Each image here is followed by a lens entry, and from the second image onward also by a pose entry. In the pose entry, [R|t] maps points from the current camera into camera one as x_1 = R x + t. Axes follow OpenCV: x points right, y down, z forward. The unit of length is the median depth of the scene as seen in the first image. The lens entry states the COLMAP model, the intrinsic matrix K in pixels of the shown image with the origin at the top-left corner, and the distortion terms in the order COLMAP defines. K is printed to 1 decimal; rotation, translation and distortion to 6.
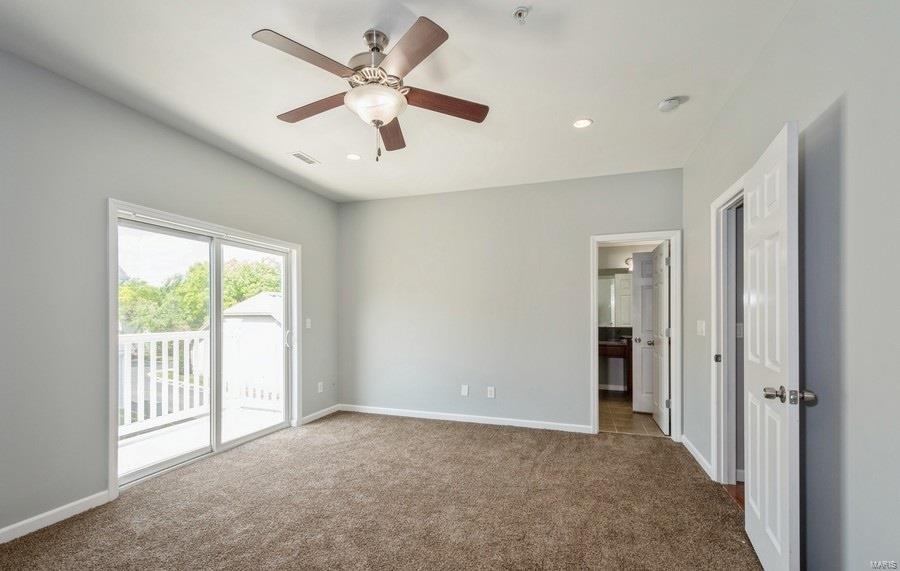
lens RADIAL K [[394.4, 0, 448.2], [0, 394.4, 309.0], [0, 0, 1]] dist [0.000992, 0.000103]
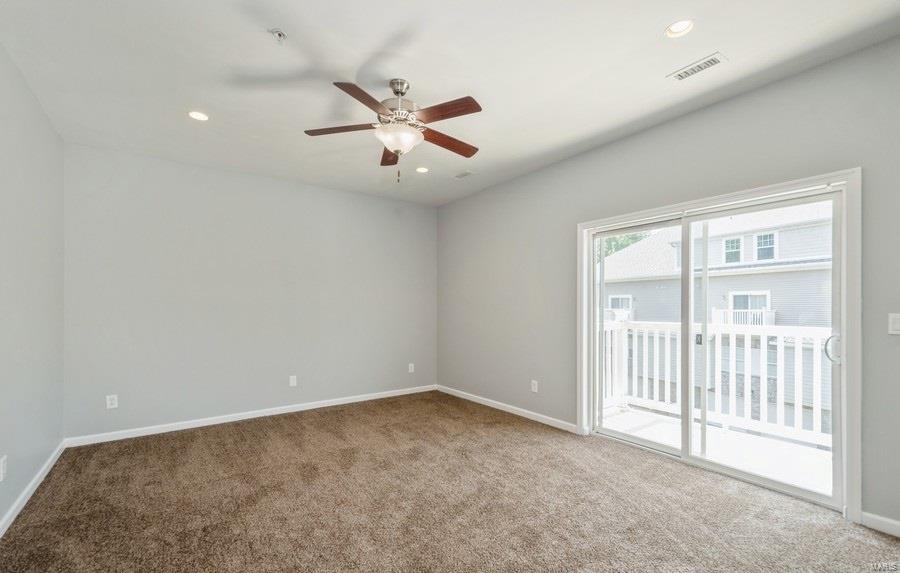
lens RADIAL K [[394.4, 0, 448.2], [0, 394.4, 310.0], [0, 0, 1]] dist [0.000992, 0.000103]
pose [[-0.592913, 0.006144, -0.805243, 0.441191], [0.007549, 0.999969, 0.002072, 0.019075], [0.805231, -0.004850, -0.592941, 1.121079]]
